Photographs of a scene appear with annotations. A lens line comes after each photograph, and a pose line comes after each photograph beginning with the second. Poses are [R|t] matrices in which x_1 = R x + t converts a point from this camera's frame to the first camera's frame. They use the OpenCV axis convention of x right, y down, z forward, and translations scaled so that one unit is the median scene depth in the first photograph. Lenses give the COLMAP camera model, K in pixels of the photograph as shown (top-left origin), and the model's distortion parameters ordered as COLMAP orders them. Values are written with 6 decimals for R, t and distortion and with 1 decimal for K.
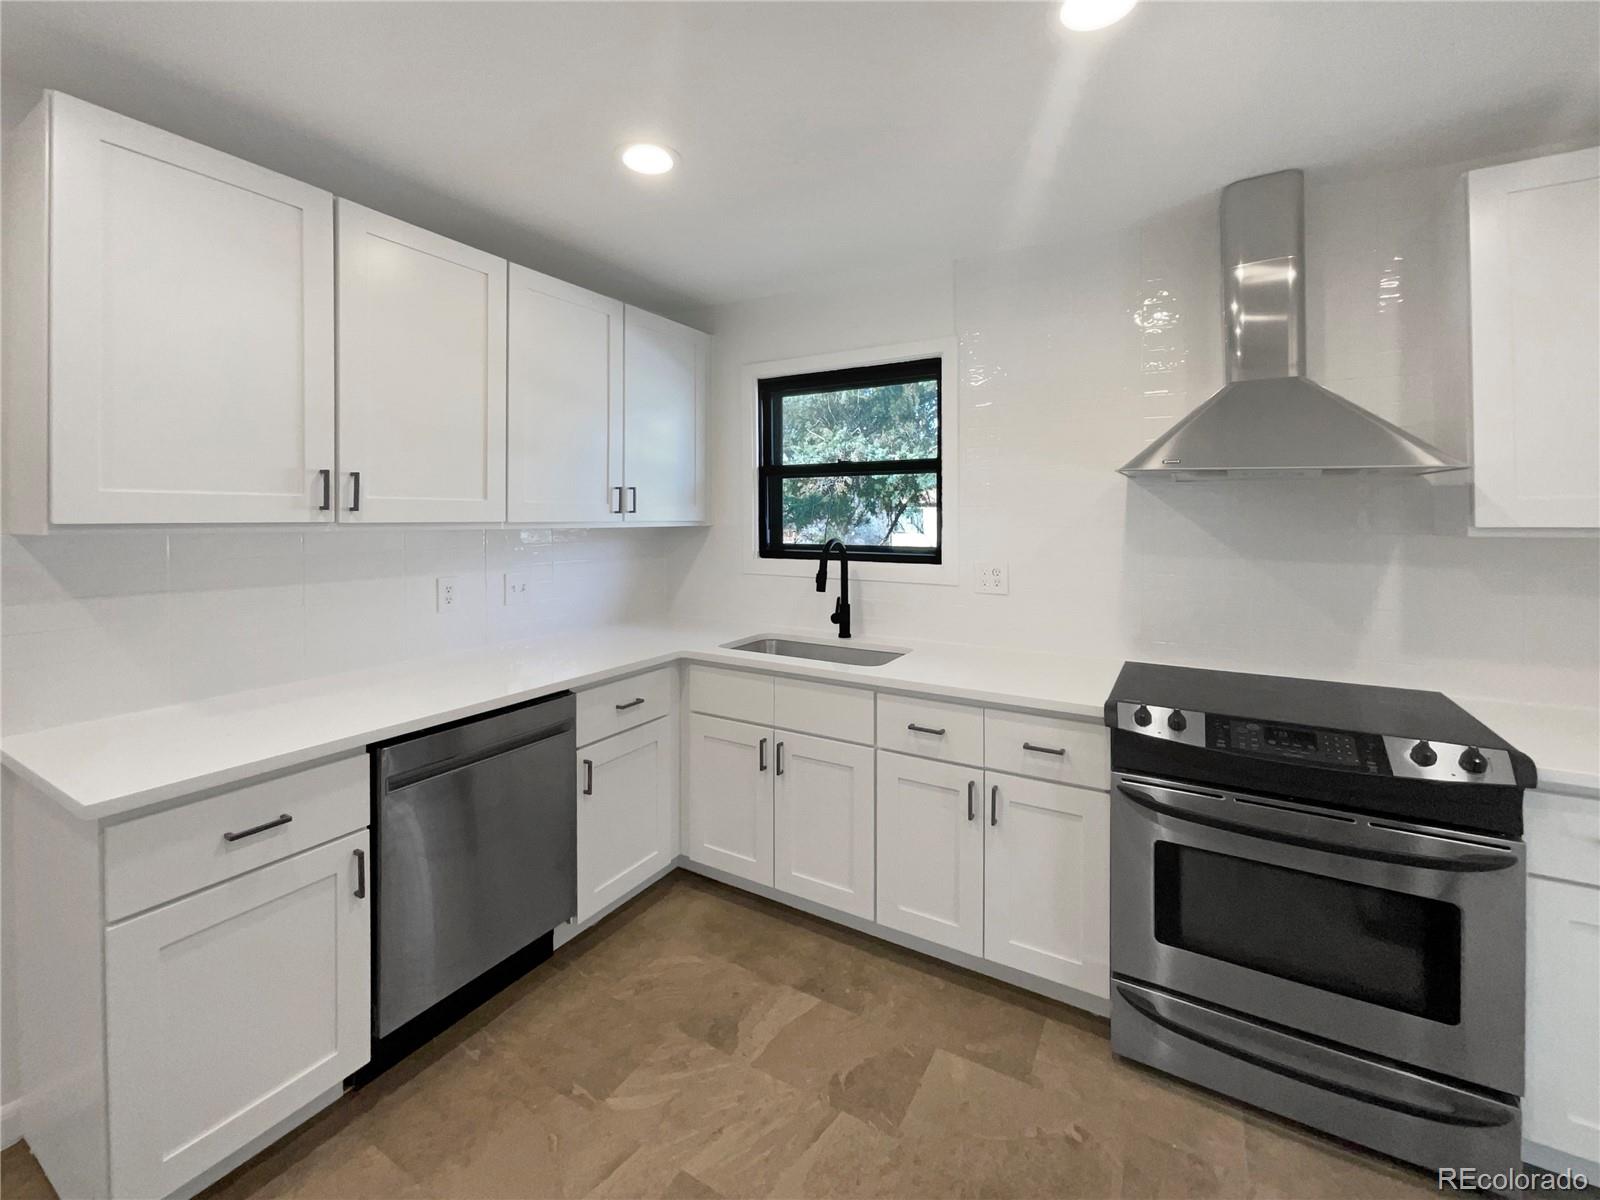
lens RADIAL K [[675.5, 0, 800.7], [0, 675.5, 518.9], [0, 0, 1]] dist [-0.002122, 0.000129]
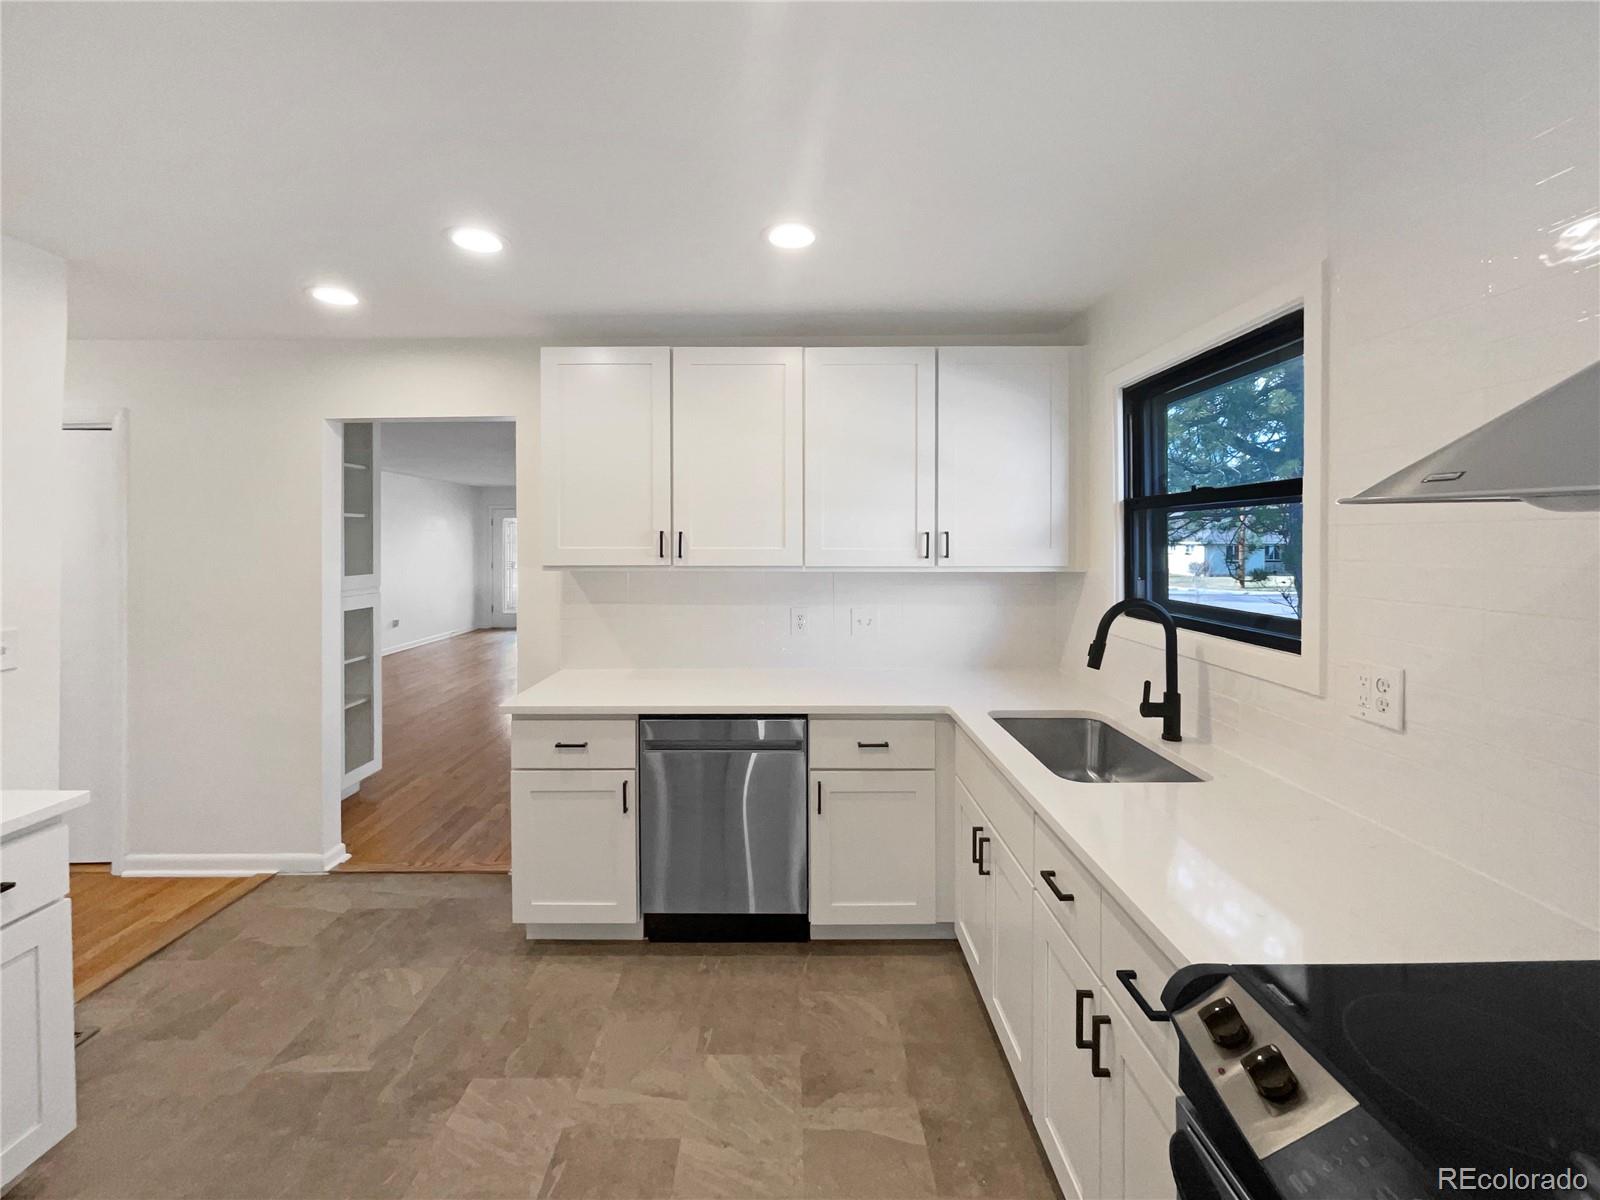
lens RADIAL K [[672.0, 0, 796.0], [0, 672.0, 549.6], [0, 0, 1]] dist [-0.001701, 0.000154]
pose [[0.503394, 0.010038, -0.863999, 0.680843], [-0.003081, 0.999947, 0.009822, -0.041677], [0.864052, -0.002283, 0.503398, 0.447211]]
